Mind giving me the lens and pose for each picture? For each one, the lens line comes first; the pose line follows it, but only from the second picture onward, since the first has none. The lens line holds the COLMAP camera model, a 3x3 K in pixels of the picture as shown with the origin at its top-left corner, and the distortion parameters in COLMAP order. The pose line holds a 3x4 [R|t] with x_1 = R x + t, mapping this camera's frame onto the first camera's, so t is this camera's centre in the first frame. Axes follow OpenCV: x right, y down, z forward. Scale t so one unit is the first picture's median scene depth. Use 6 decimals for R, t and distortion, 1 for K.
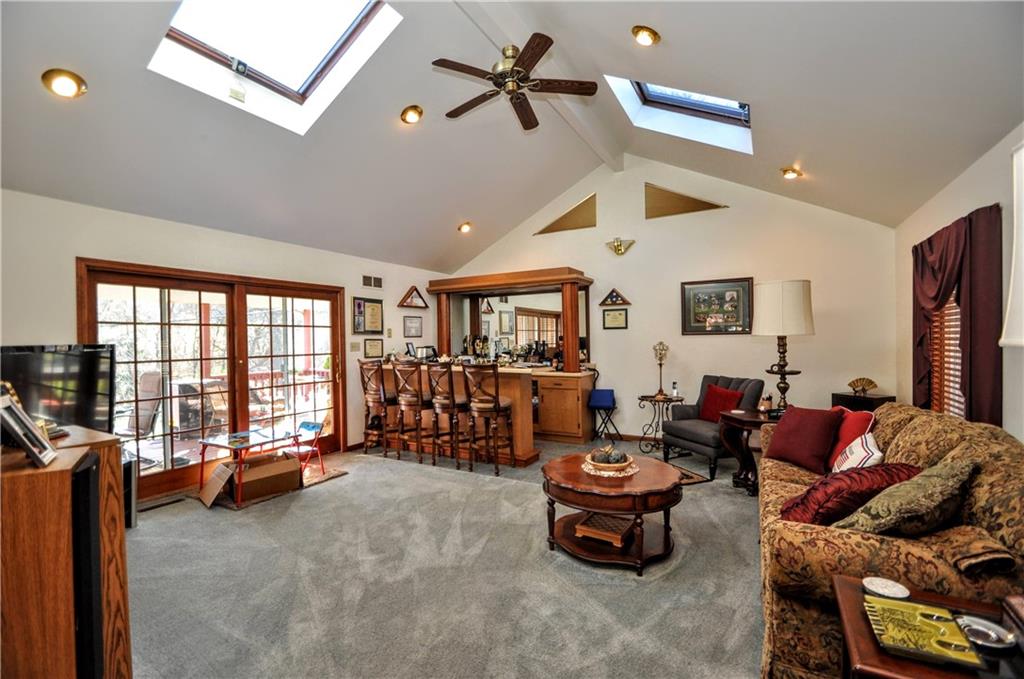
lens RADIAL K [[450.8, 0, 512.0], [0, 450.8, 339.5], [0, 0, 1]] dist [0.026880, -0.021337]
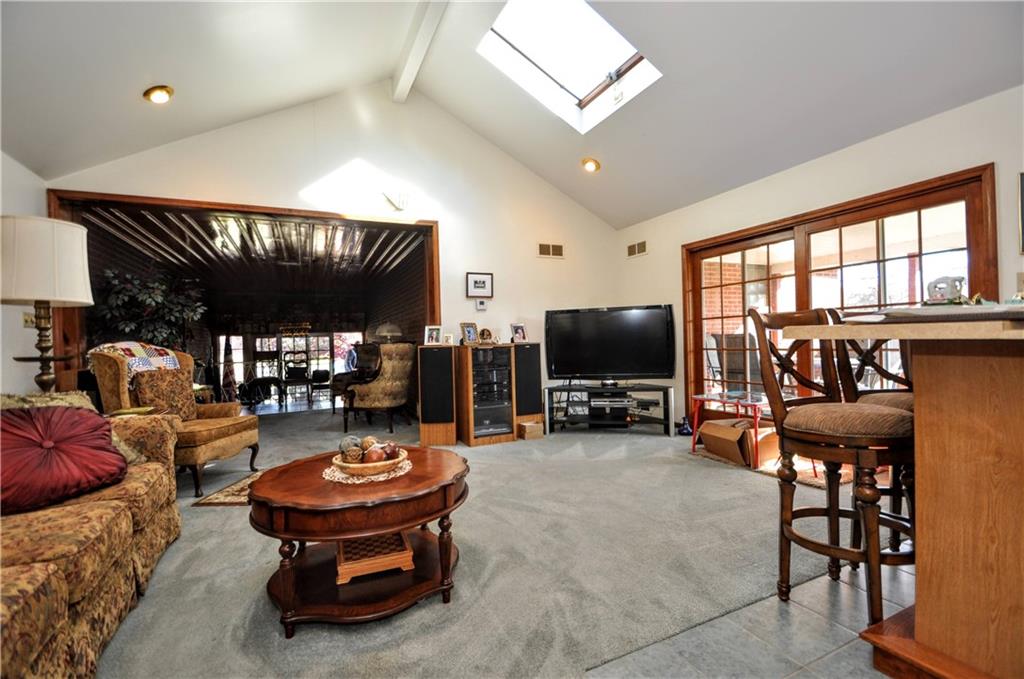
lens RADIAL K [[450.8, 0, 512.0], [0, 450.8, 339.5], [0, 0, 1]] dist [0.026880, -0.021337]
pose [[-0.584500, 0.028324, -0.810899, 0.470669], [0.033526, 0.999380, 0.010742, 0.074830], [0.810701, -0.020907, -0.585087, 1.204240]]
